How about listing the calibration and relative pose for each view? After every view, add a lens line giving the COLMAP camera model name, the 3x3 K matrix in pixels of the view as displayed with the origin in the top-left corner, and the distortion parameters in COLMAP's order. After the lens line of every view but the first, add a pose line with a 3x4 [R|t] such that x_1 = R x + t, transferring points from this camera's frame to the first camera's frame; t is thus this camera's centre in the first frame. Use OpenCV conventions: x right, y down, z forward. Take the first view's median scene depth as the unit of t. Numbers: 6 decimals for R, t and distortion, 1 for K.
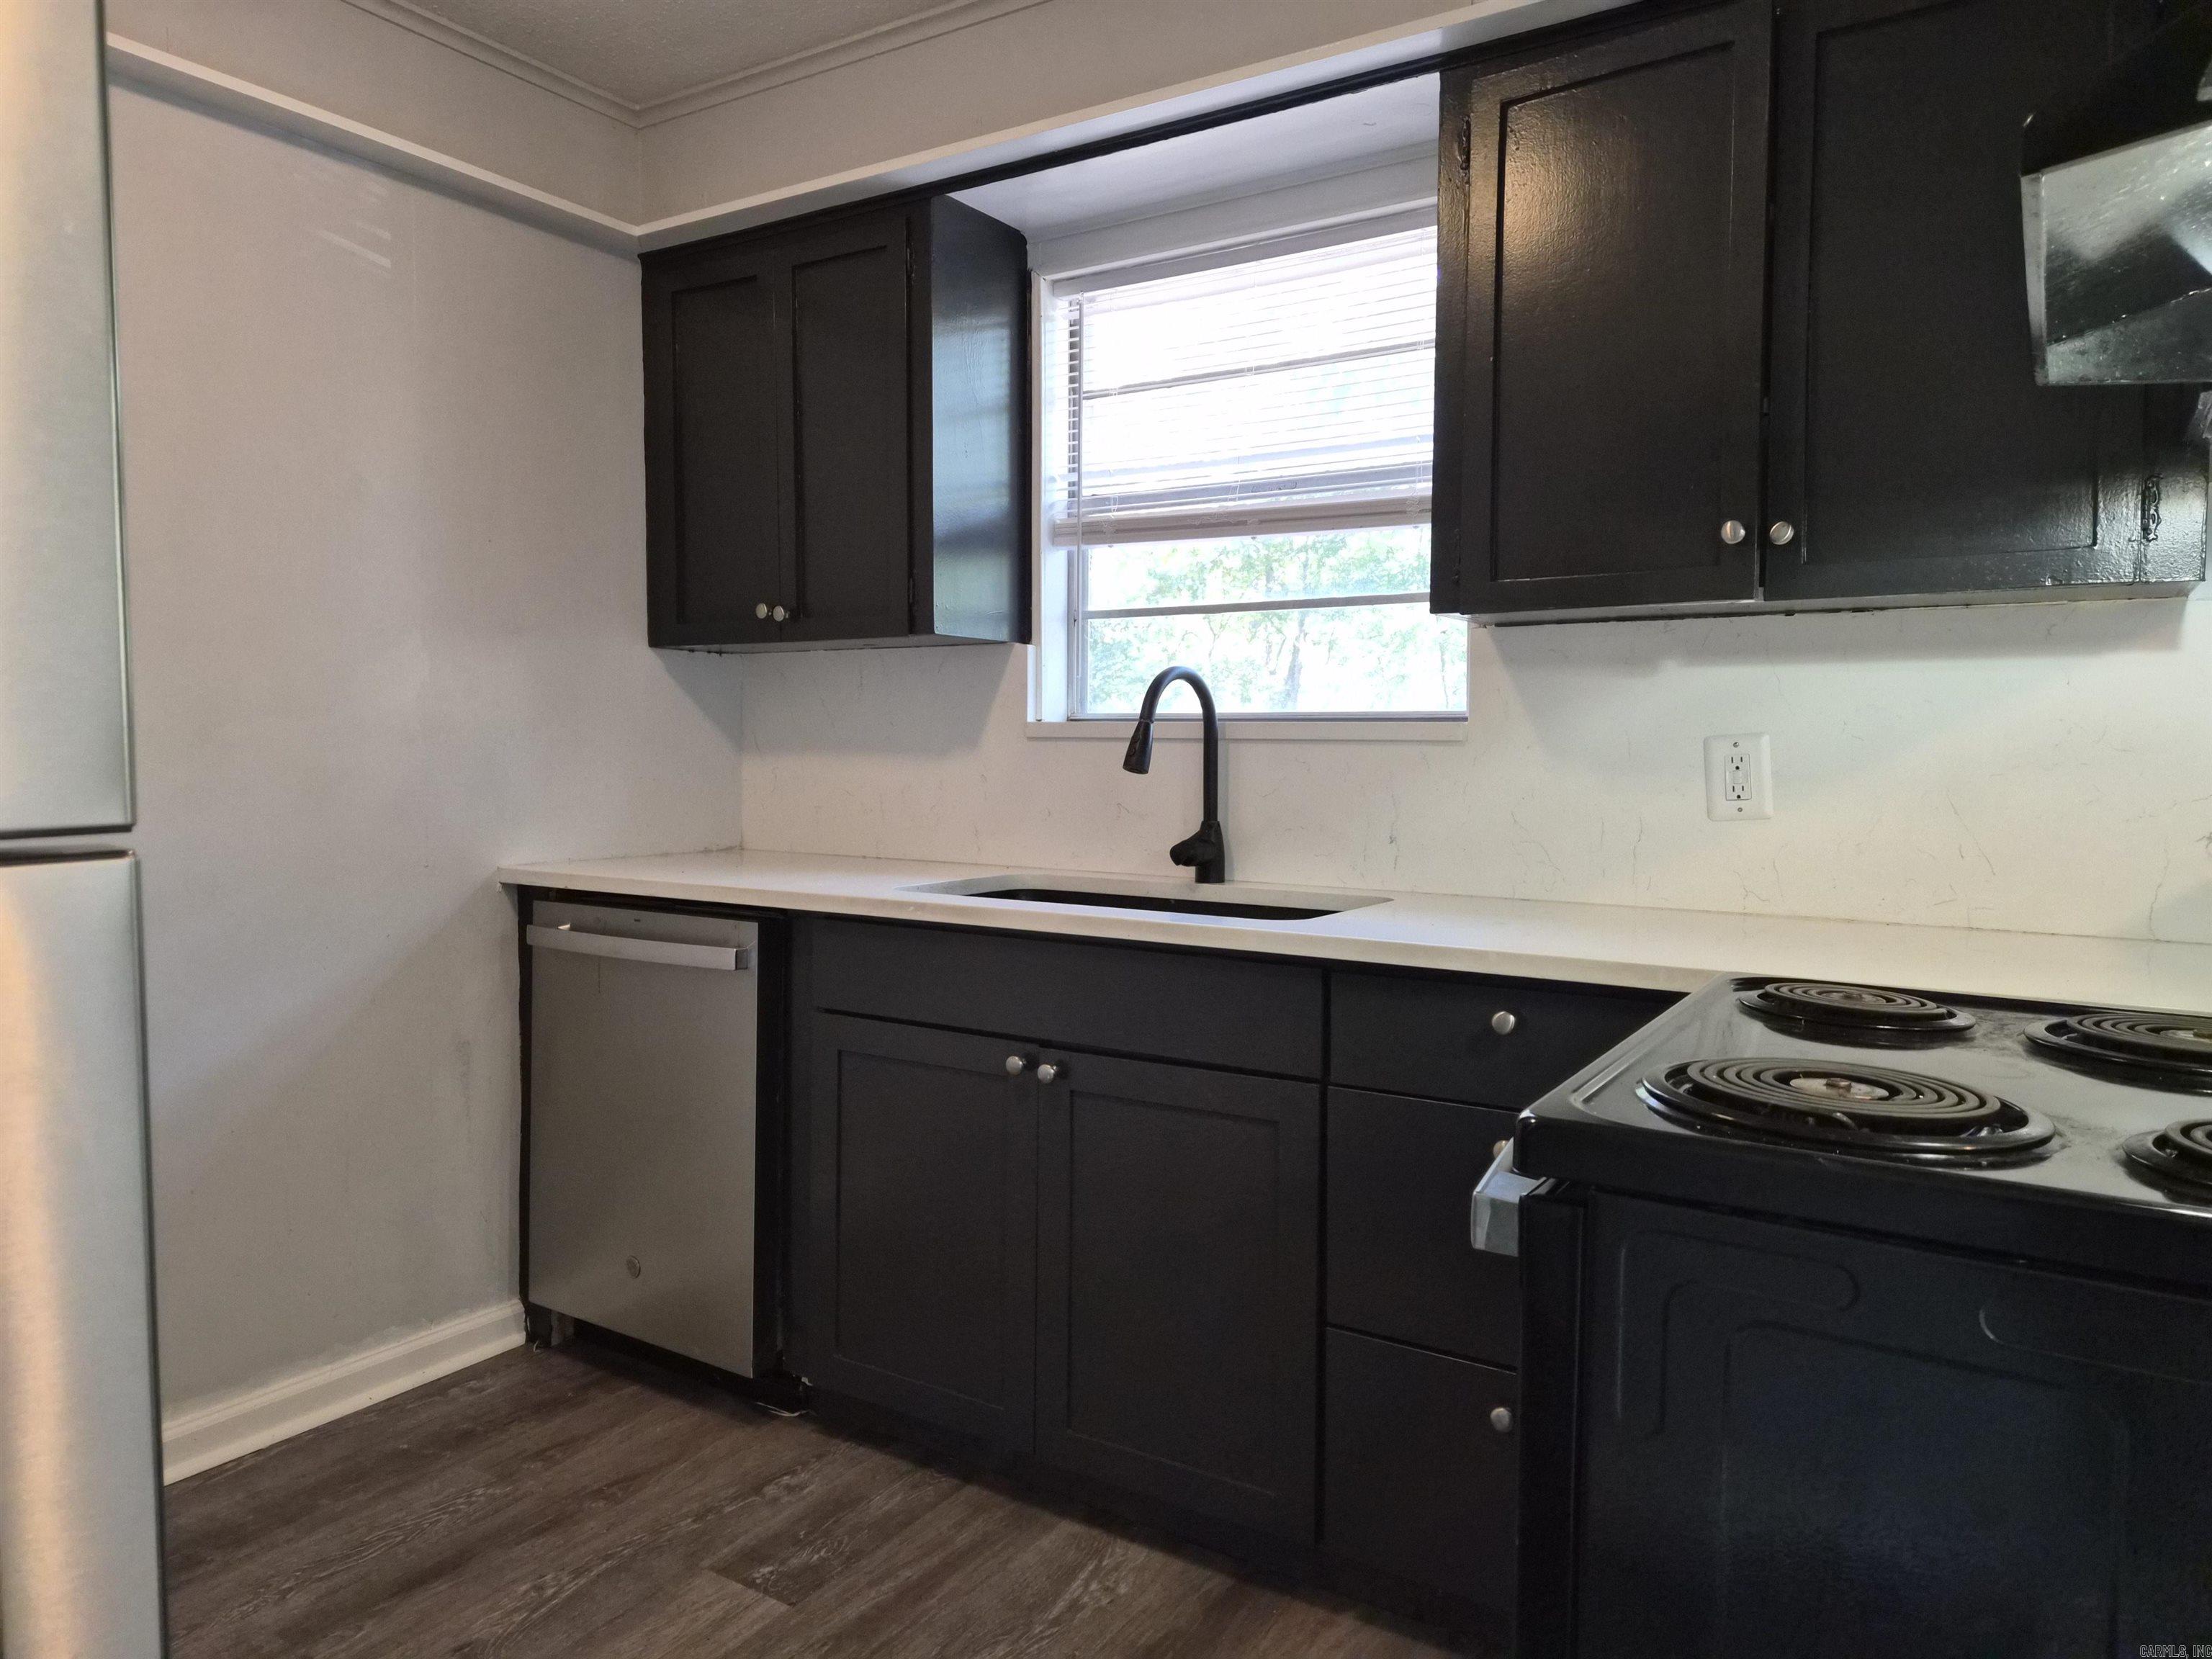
lens RADIAL K [[1485.6, 0, 1097.8], [0, 1485.6, 823.9], [0, 0, 1]] dist [0.073100, -0.056480]
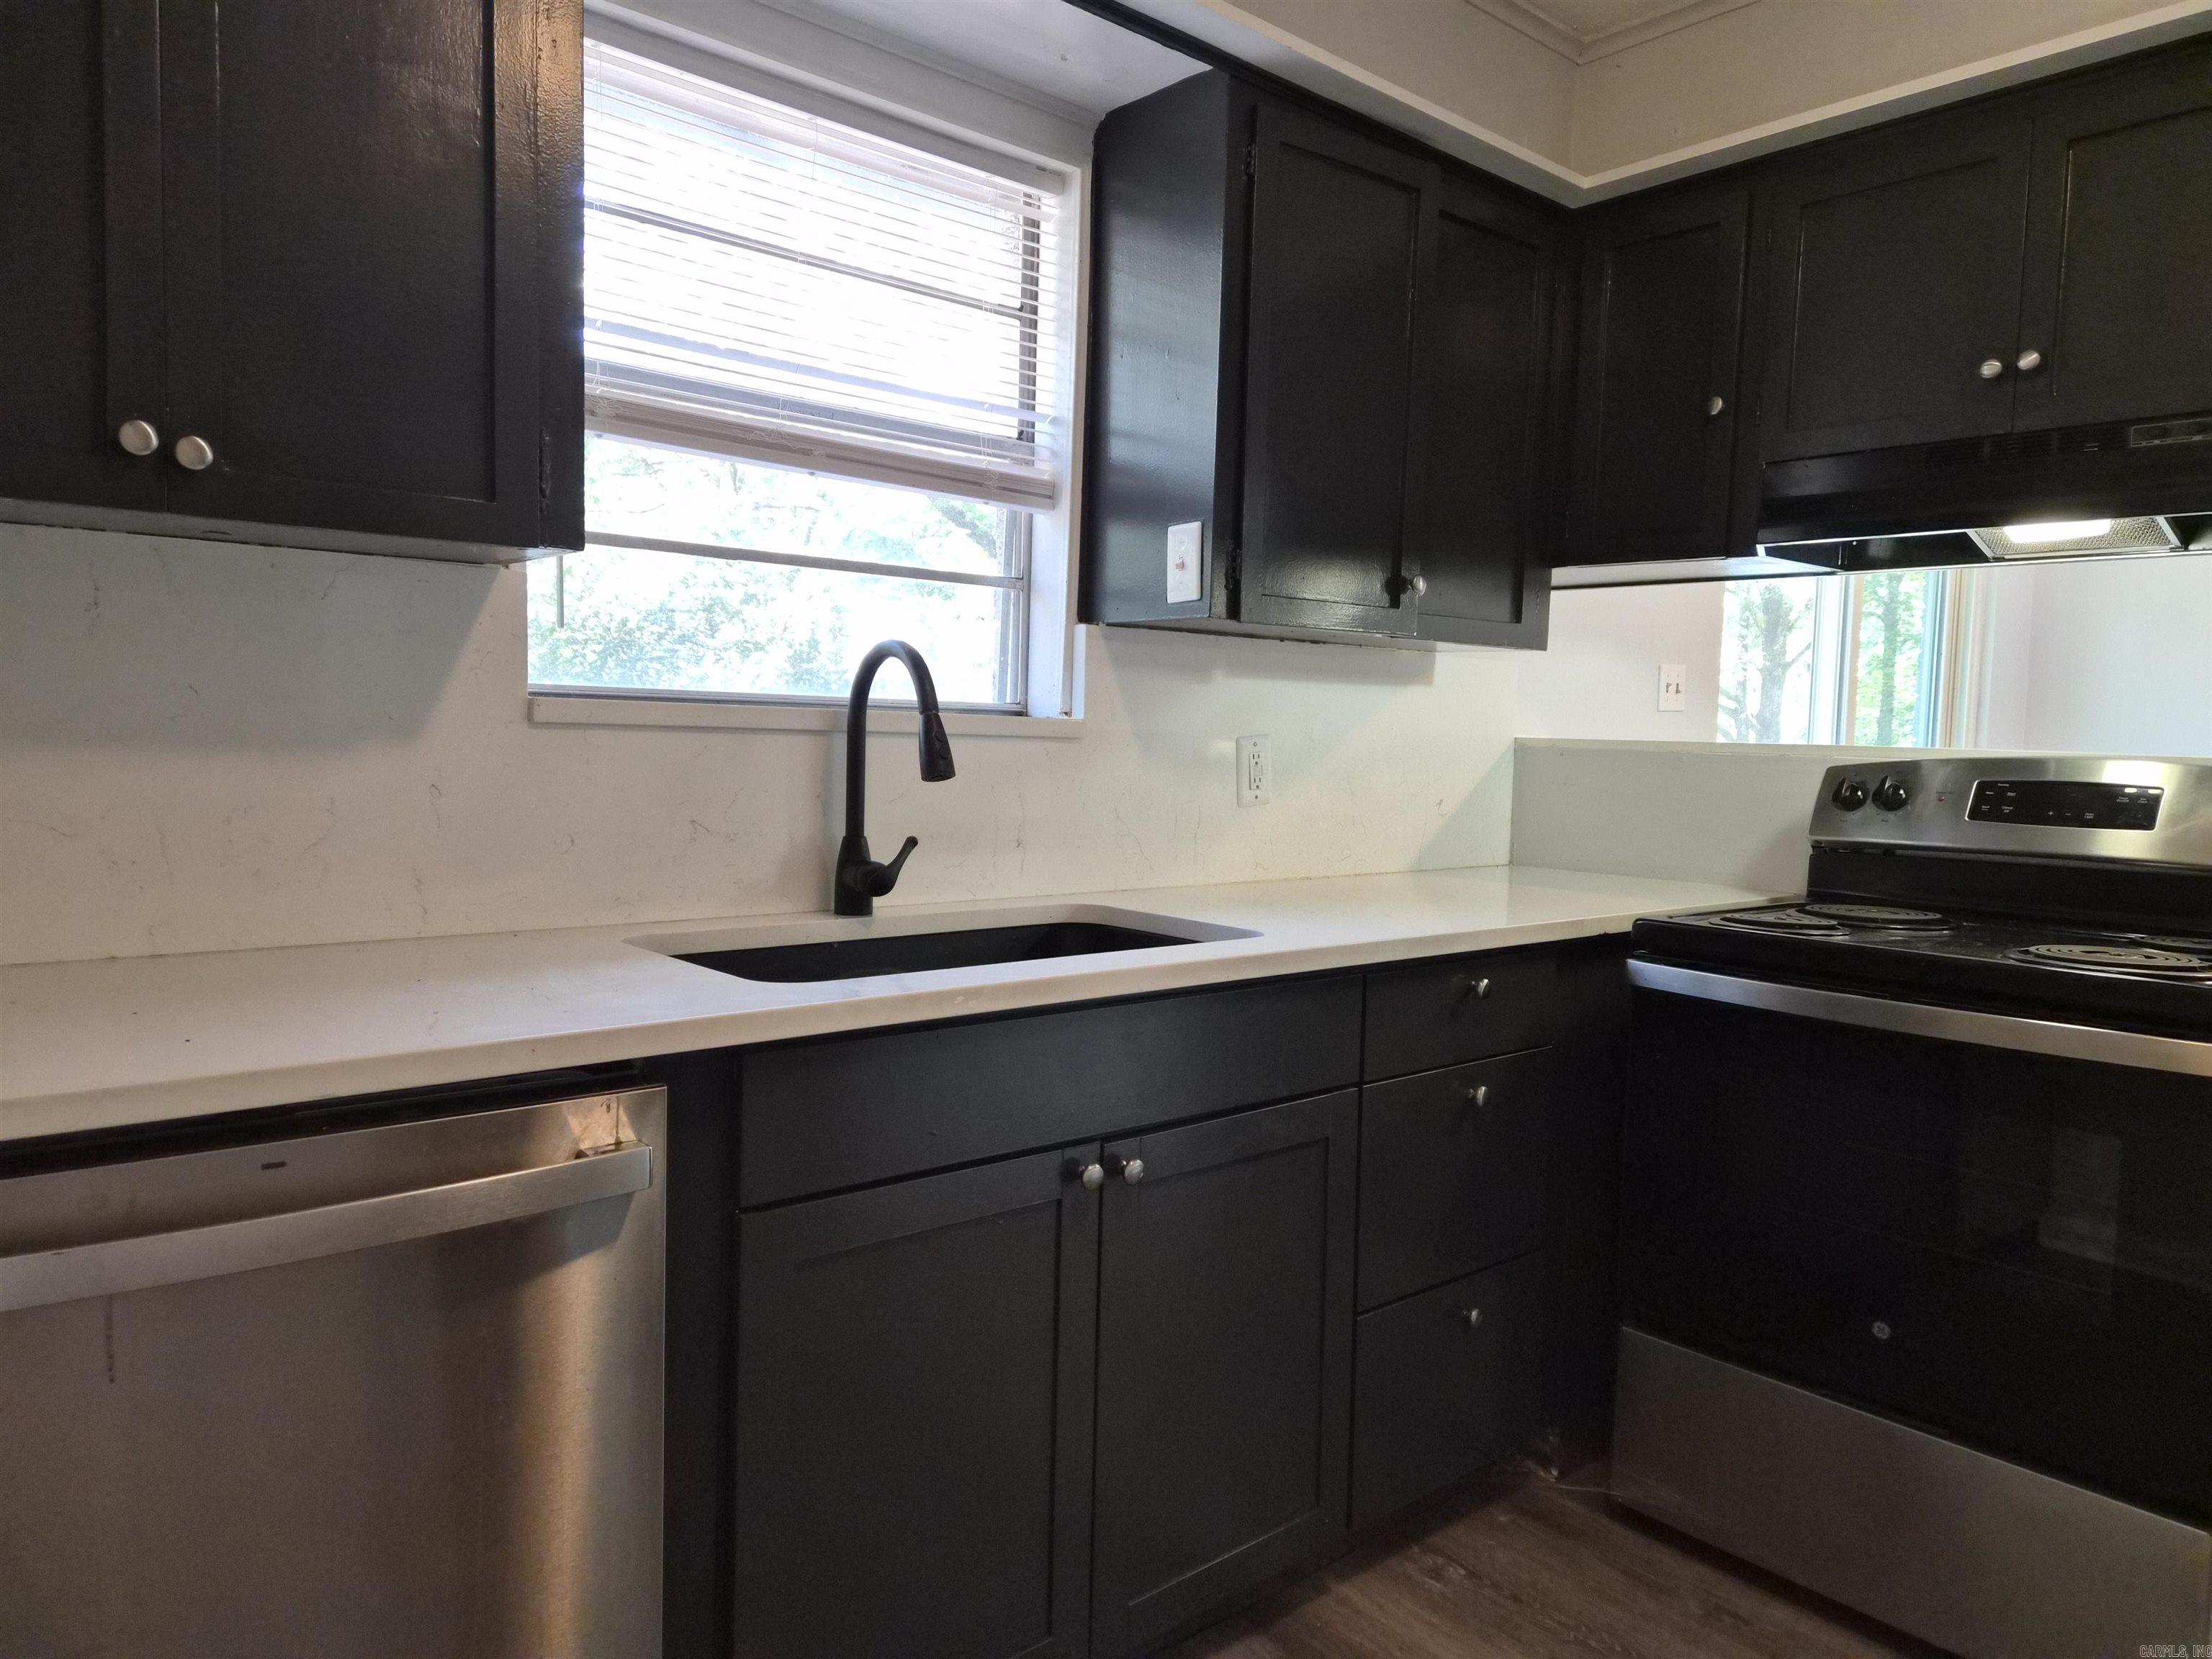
lens RADIAL K [[1485.6, 0, 1115.8], [0, 1485.6, 835.2], [0, 0, 1]] dist [0.073100, -0.056480]
pose [[0.282220, -0.067951, 0.956940, -0.663928], [0.025546, 0.997667, 0.063309, -0.050367], [-0.959010, 0.006579, 0.283297, 0.668314]]
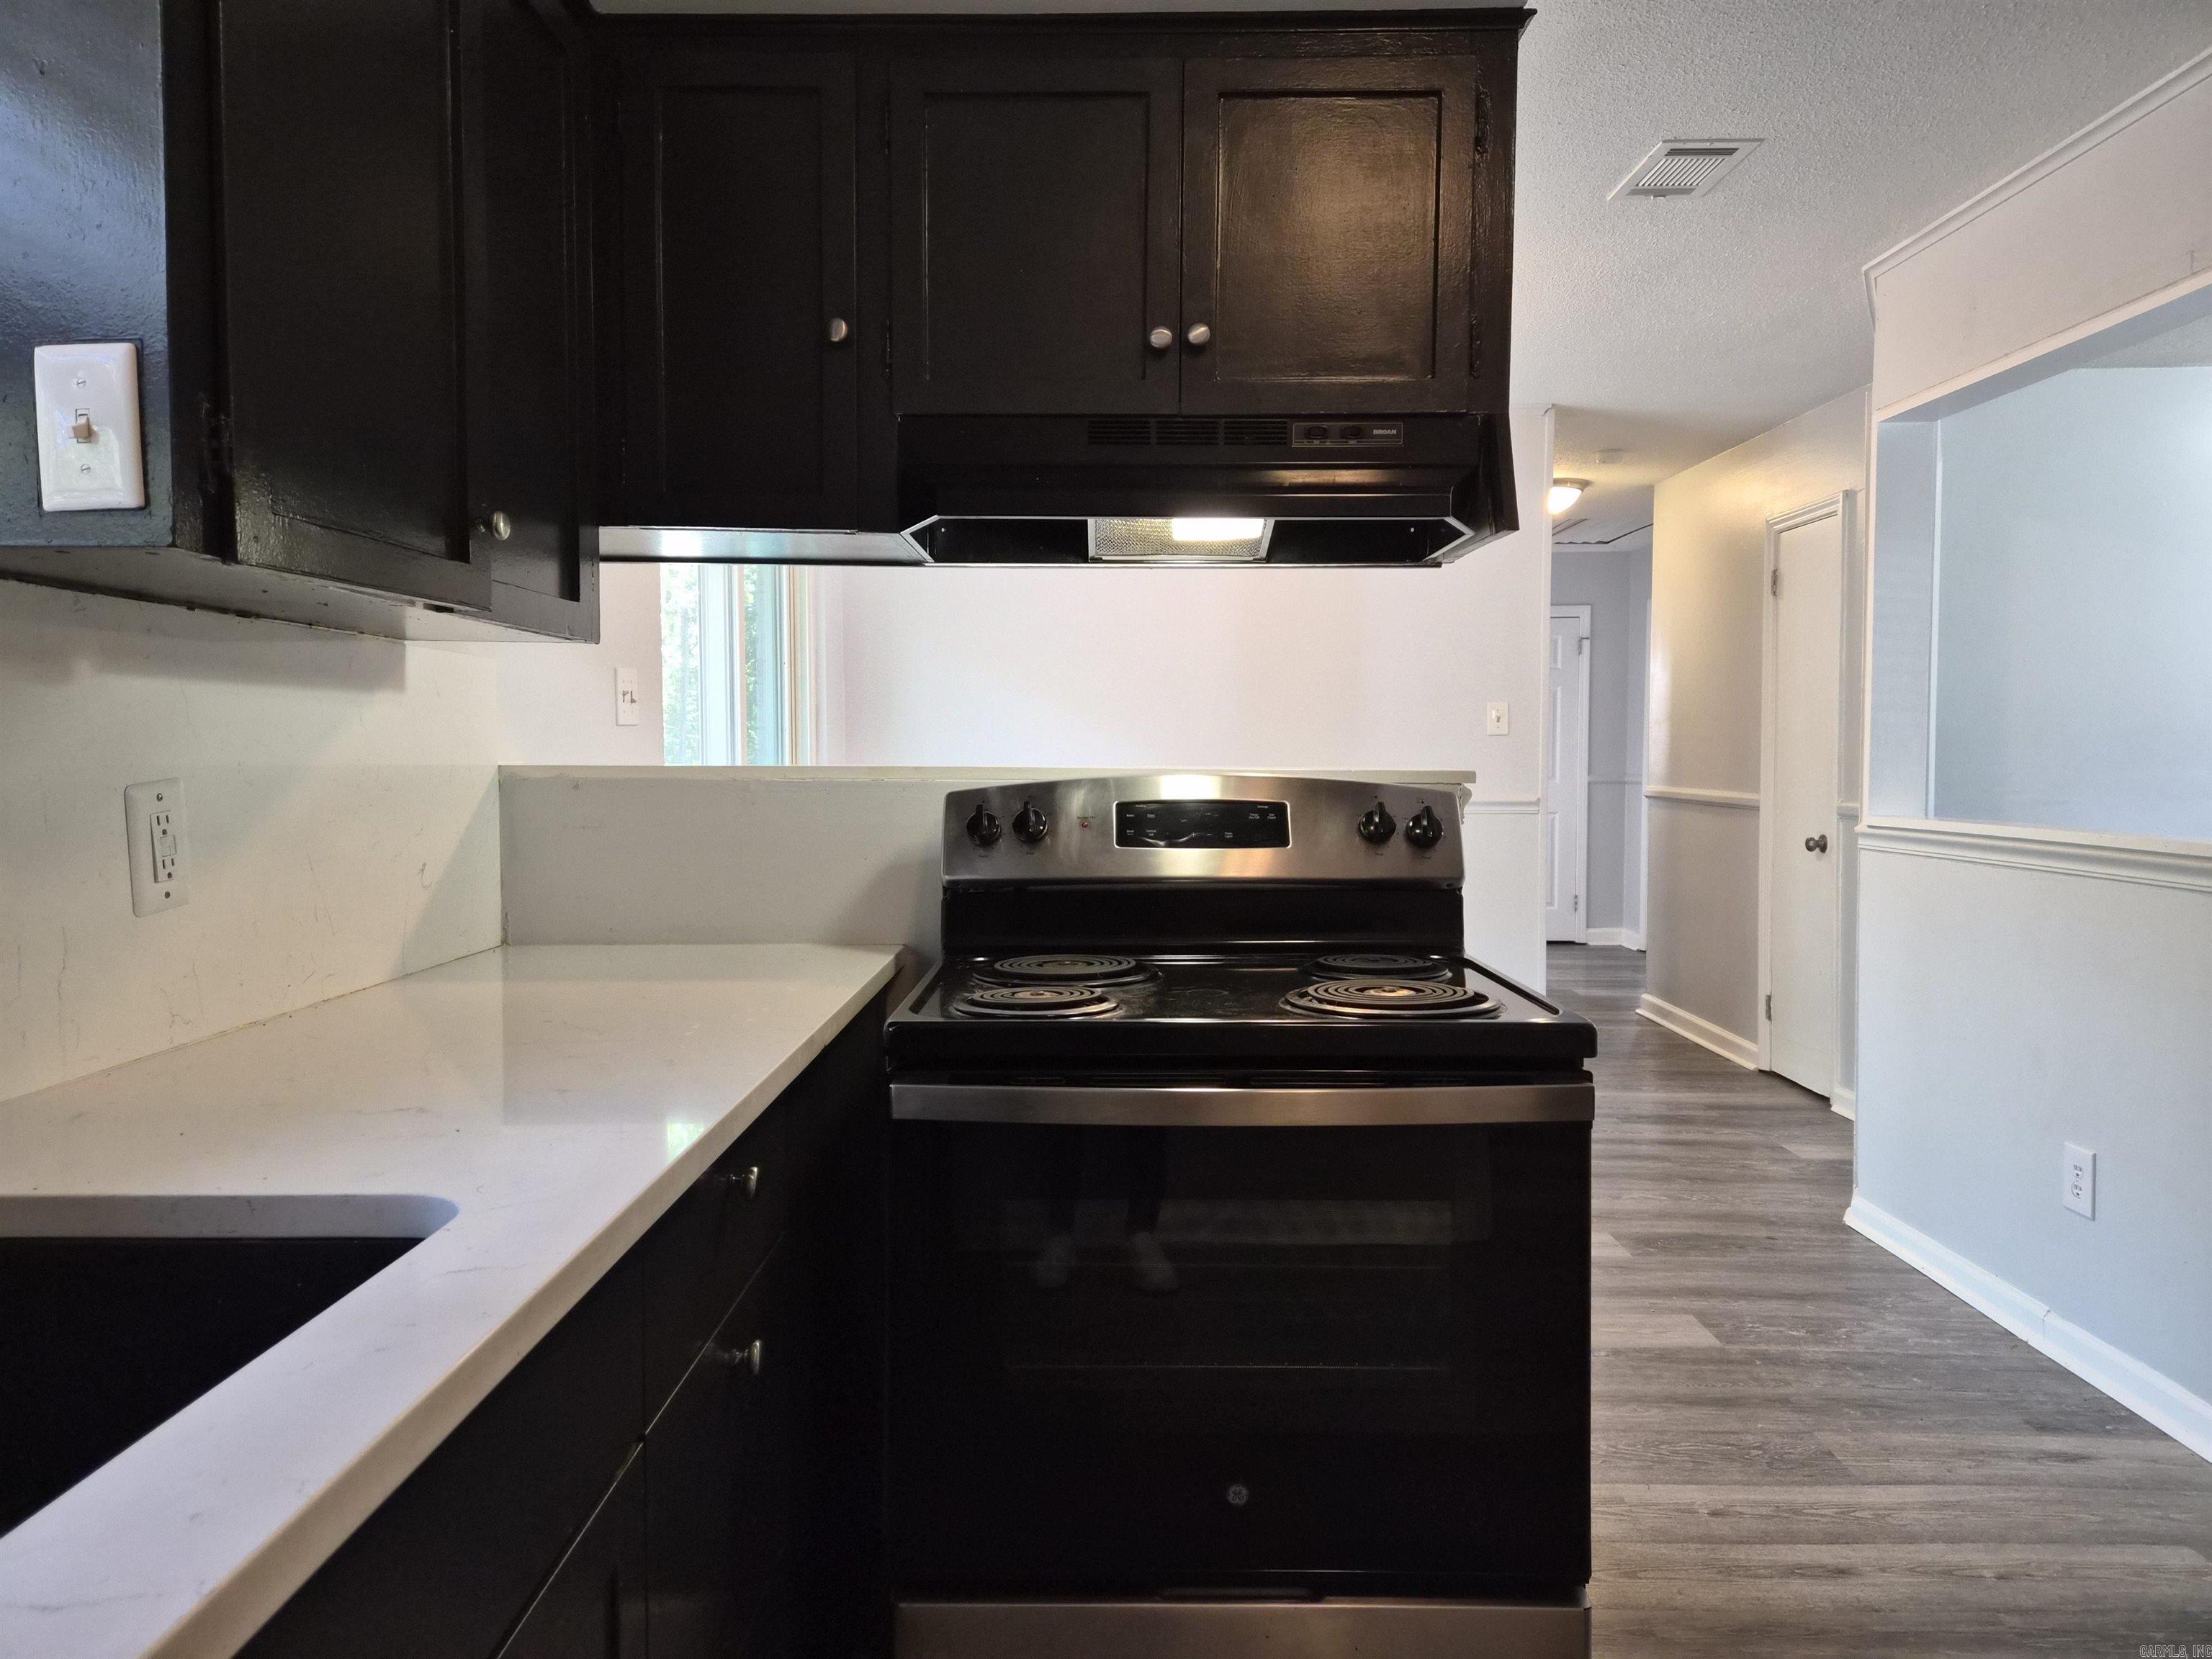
lens RADIAL K [[1485.6, 0, 1097.7], [0, 1485.6, 819.8], [0, 0, 1]] dist [0.073100, -0.056480]
pose [[-0.528499, -0.043752, 0.847806, -0.307107], [0.041973, 0.996103, 0.077570, -0.066889], [-0.847896, 0.076581, -0.524603, 0.870632]]
